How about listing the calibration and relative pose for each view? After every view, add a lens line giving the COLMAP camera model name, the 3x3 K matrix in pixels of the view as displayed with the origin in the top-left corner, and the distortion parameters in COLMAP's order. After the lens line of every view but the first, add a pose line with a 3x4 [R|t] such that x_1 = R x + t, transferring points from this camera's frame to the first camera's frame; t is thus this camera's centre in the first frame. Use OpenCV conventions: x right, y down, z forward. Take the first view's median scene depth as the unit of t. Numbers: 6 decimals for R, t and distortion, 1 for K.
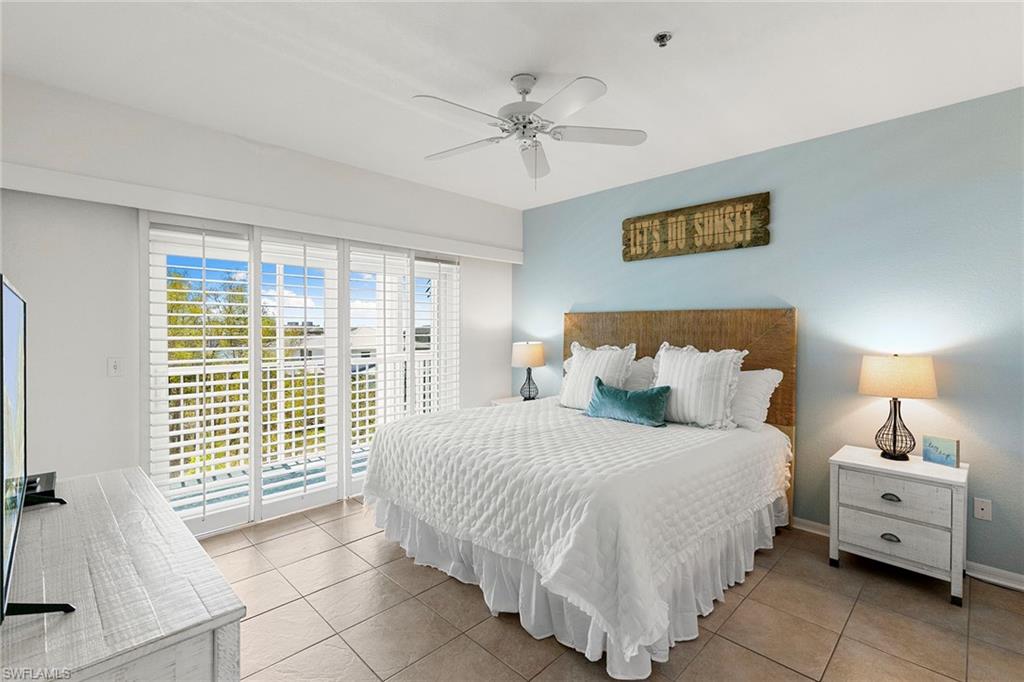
lens RADIAL K [[465.1, 0, 517.5], [0, 465.1, 341.4], [0, 0, 1]] dist [0.002595, 0.000082]
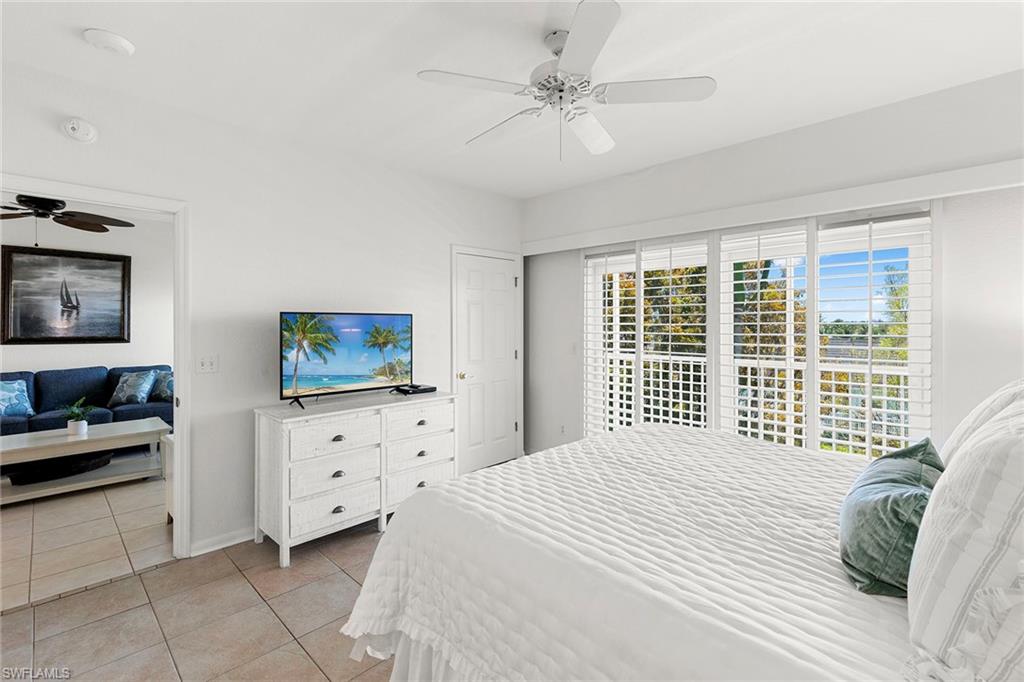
lens RADIAL K [[465.1, 0, 511.4], [0, 465.1, 330.5], [0, 0, 1]] dist [0.002595, 0.000082]
pose [[0.004848, 0.008564, -0.999952, 0.741119], [-0.026765, 0.999606, 0.008431, -0.017597], [0.999630, 0.026723, 0.005075, 0.772099]]
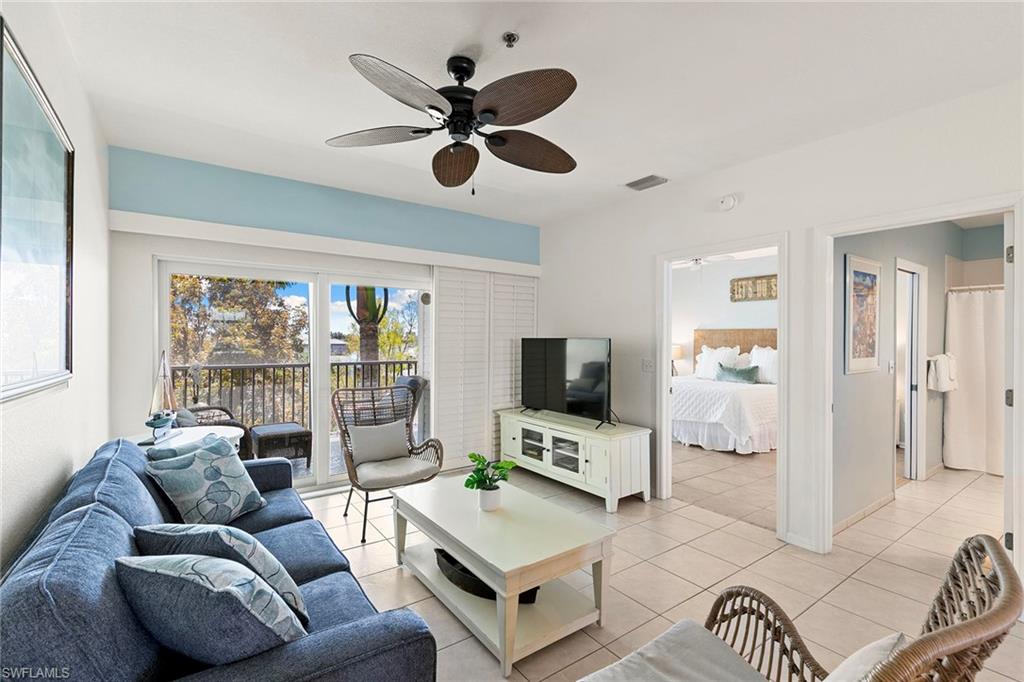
lens RADIAL K [[465.1, 0, 513.2], [0, 465.1, 342.5], [0, 0, 1]] dist [0.002595, 0.000082]
pose [[0.986425, 0.005223, -0.164132, -0.354262], [-0.008090, 0.999826, -0.016807, 0.029250], [0.164016, 0.017907, 0.986295, -1.061300]]
